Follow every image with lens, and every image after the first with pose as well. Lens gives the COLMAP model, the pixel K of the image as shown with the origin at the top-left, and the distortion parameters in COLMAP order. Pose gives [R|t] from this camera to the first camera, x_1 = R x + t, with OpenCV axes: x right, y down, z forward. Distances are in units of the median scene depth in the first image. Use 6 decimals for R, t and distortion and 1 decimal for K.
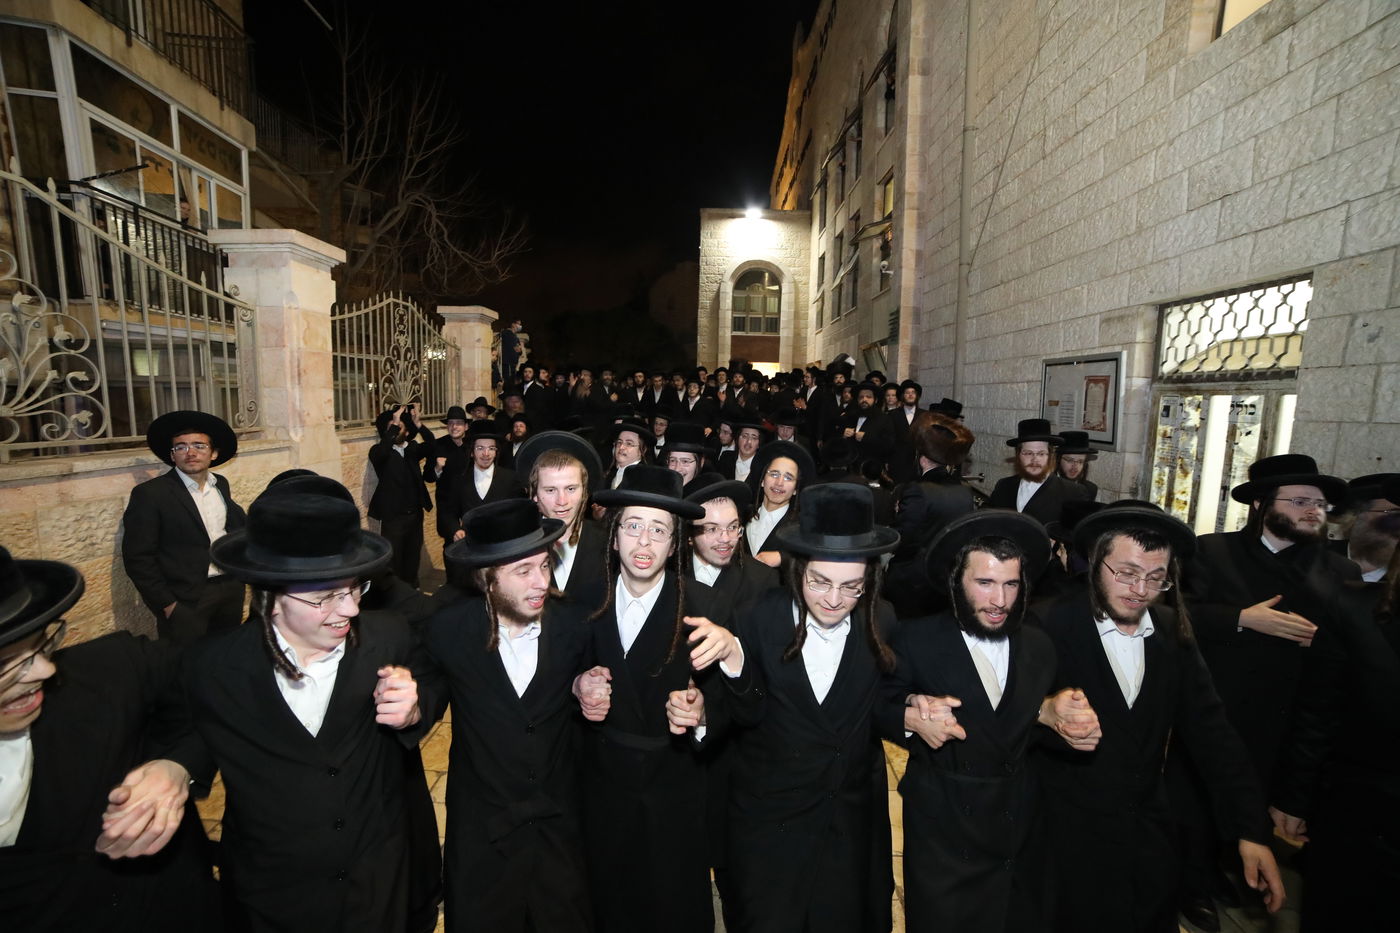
lens RADIAL K [[574.9, 0, 720.5], [0, 574.9, 465.7], [0, 0, 1]] dist [-0.107075, 0.030986]
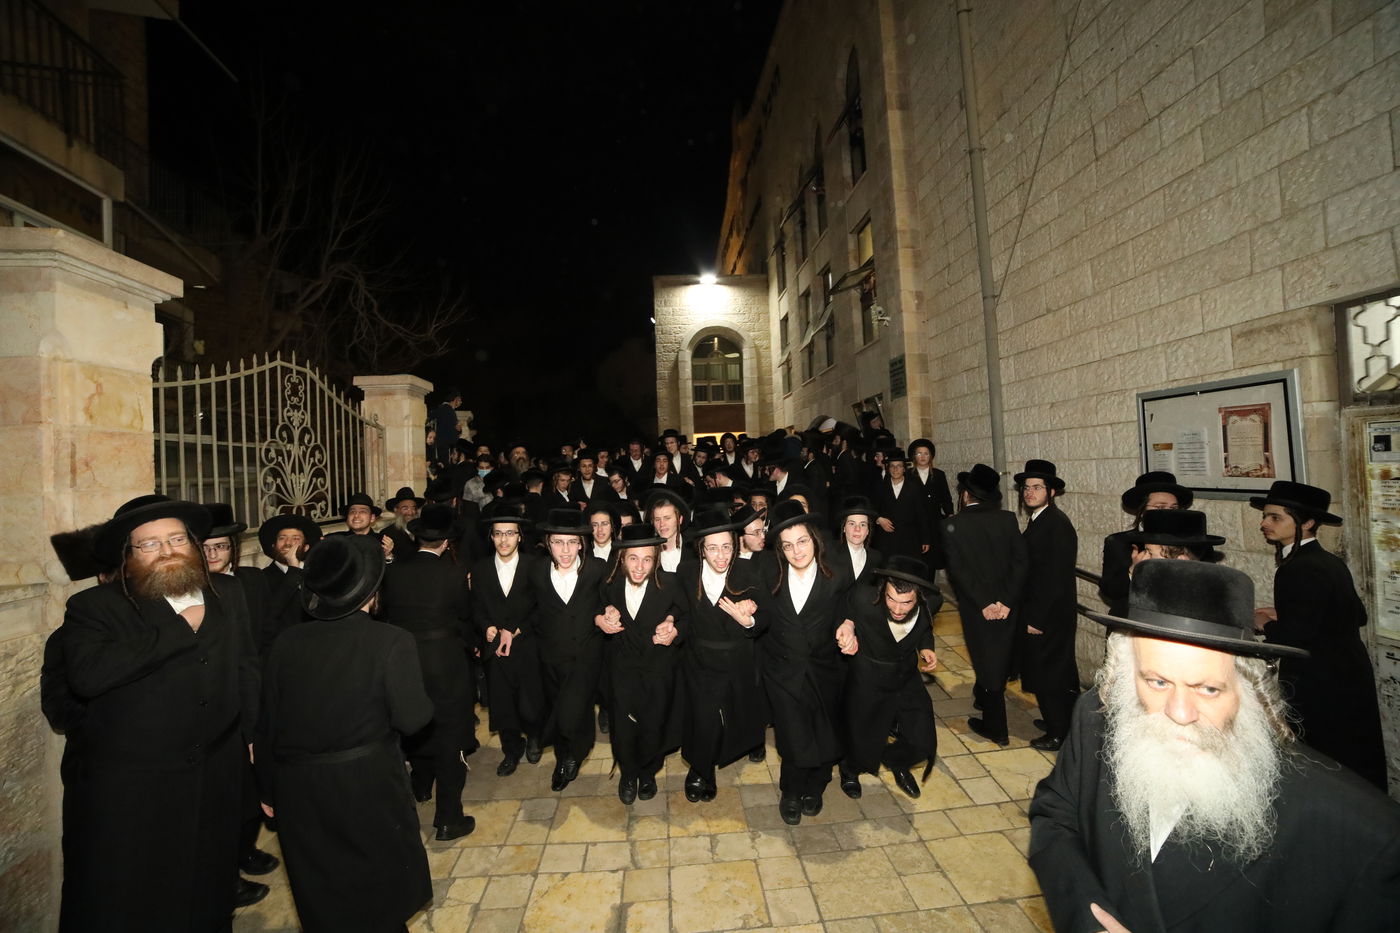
lens RADIAL K [[574.9, 0, 720.5], [0, 574.9, 465.7], [0, 0, 1]] dist [-0.107075, 0.030986]
pose [[0.994314, -0.063320, 0.085614, -0.054019], [0.073669, 0.989583, -0.123689, -0.022026], [-0.076890, 0.129293, 0.988621, 0.170528]]
